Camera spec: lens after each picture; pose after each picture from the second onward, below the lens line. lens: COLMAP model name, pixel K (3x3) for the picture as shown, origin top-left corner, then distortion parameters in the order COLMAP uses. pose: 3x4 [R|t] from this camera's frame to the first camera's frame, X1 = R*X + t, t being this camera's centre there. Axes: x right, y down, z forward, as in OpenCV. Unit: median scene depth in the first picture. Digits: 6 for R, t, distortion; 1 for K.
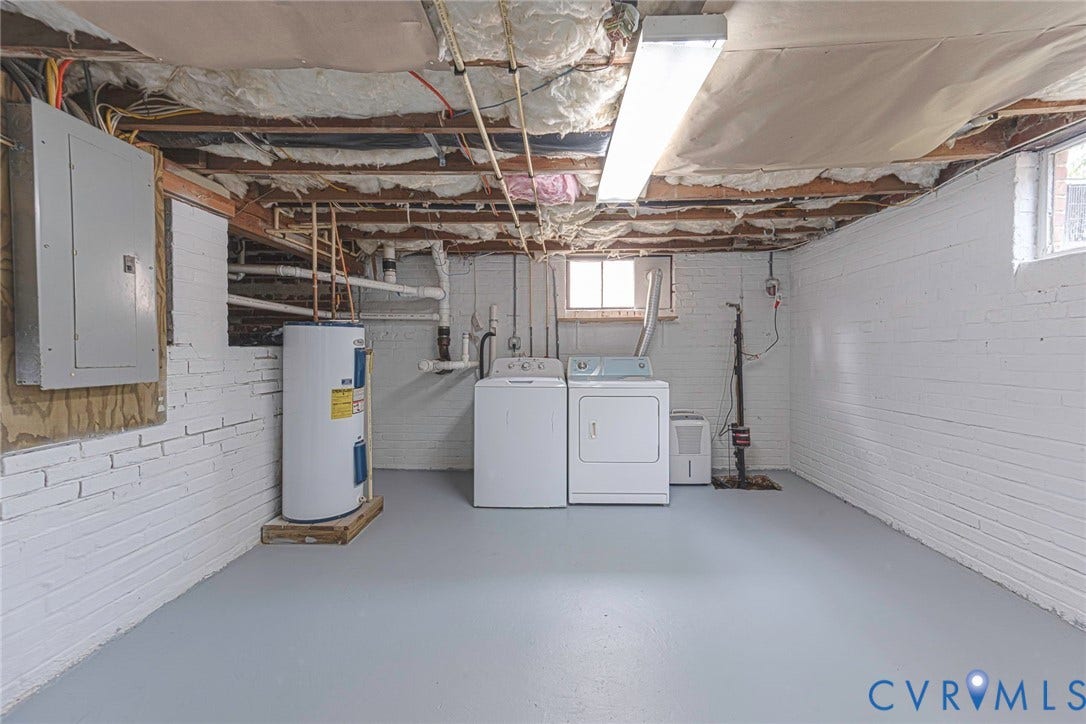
lens RADIAL K [[422.8, 0, 544.8], [0, 422.8, 358.7], [0, 0, 1]] dist [-0.001791, 0.000112]
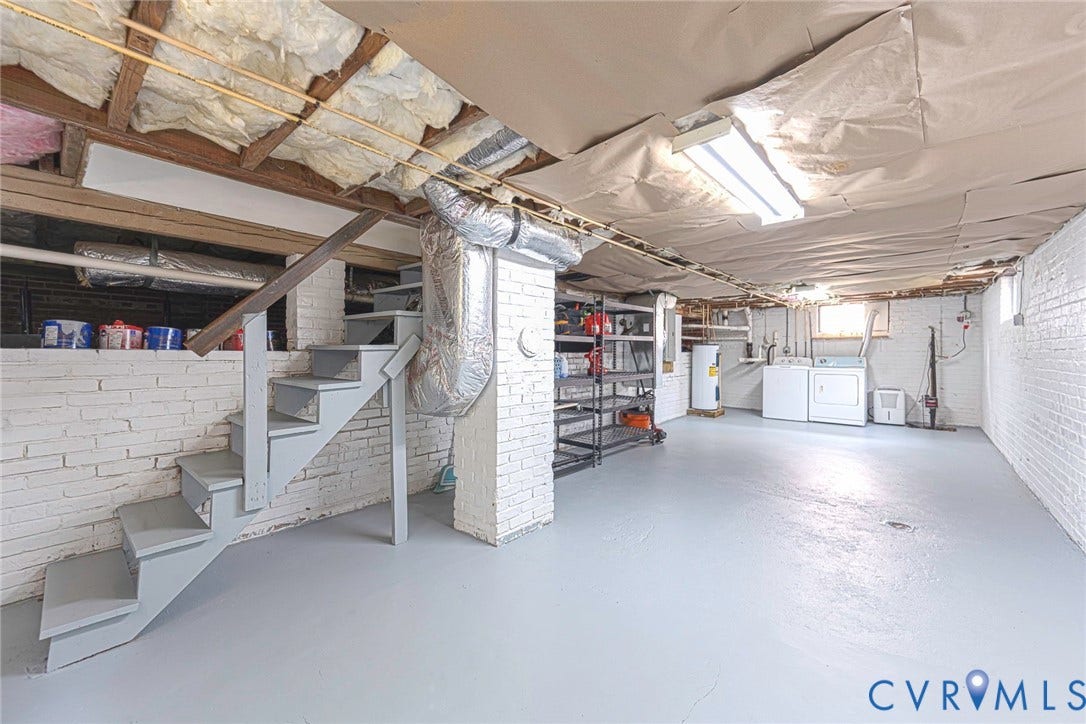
lens RADIAL K [[422.8, 0, 534.7], [0, 422.8, 355.8], [0, 0, 1]] dist [-0.001791, 0.000112]
pose [[0.780275, 0.006446, -0.625403, 0.278674], [-0.016170, 0.999821, -0.009870, 0.034061], [0.625228, 0.017814, 0.780239, -1.481962]]
